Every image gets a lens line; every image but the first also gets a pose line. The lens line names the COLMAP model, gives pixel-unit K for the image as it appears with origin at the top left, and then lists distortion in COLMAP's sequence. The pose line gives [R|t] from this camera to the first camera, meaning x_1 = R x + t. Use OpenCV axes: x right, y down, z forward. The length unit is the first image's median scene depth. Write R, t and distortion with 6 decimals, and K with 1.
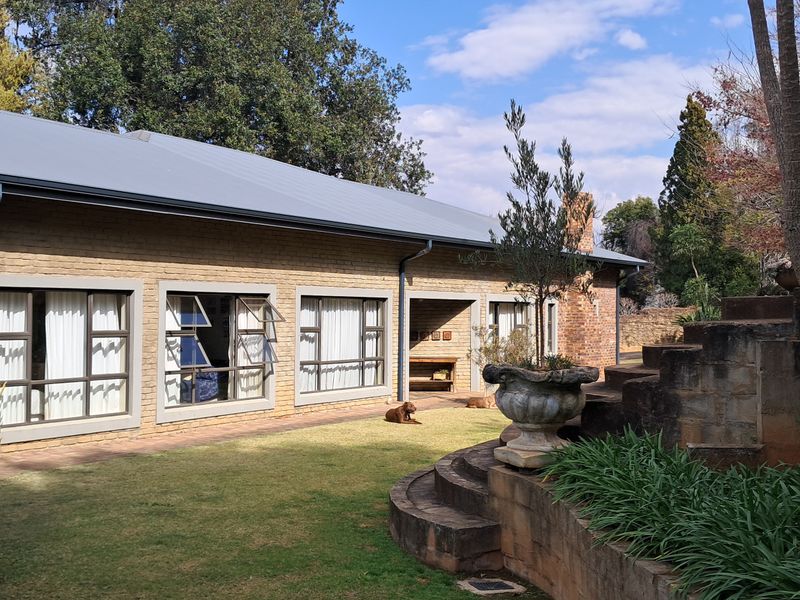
lens RADIAL K [[824.8, 0, 400.0], [0, 824.8, 300.0], [0, 0, 1]] dist [0.065588, -0.024245]
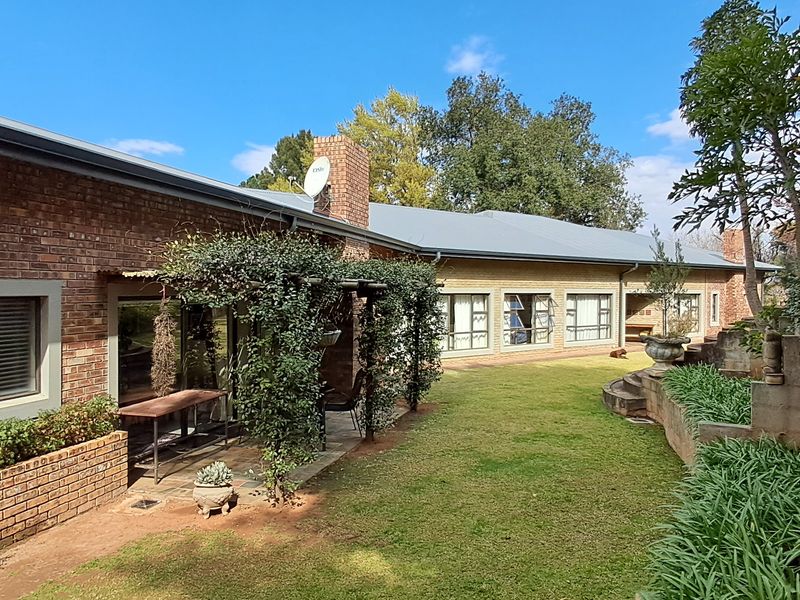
lens RADIAL K [[667.2, 0, 400.0], [0, 667.2, 300.0], [0, 0, 1]] dist [-0.015513, -0.002894]
pose [[0.931279, 0.012511, -0.364092, 0.096908], [0.010742, 0.998032, 0.061772, -0.097417], [0.364148, -0.061438, 0.929312, -0.688906]]
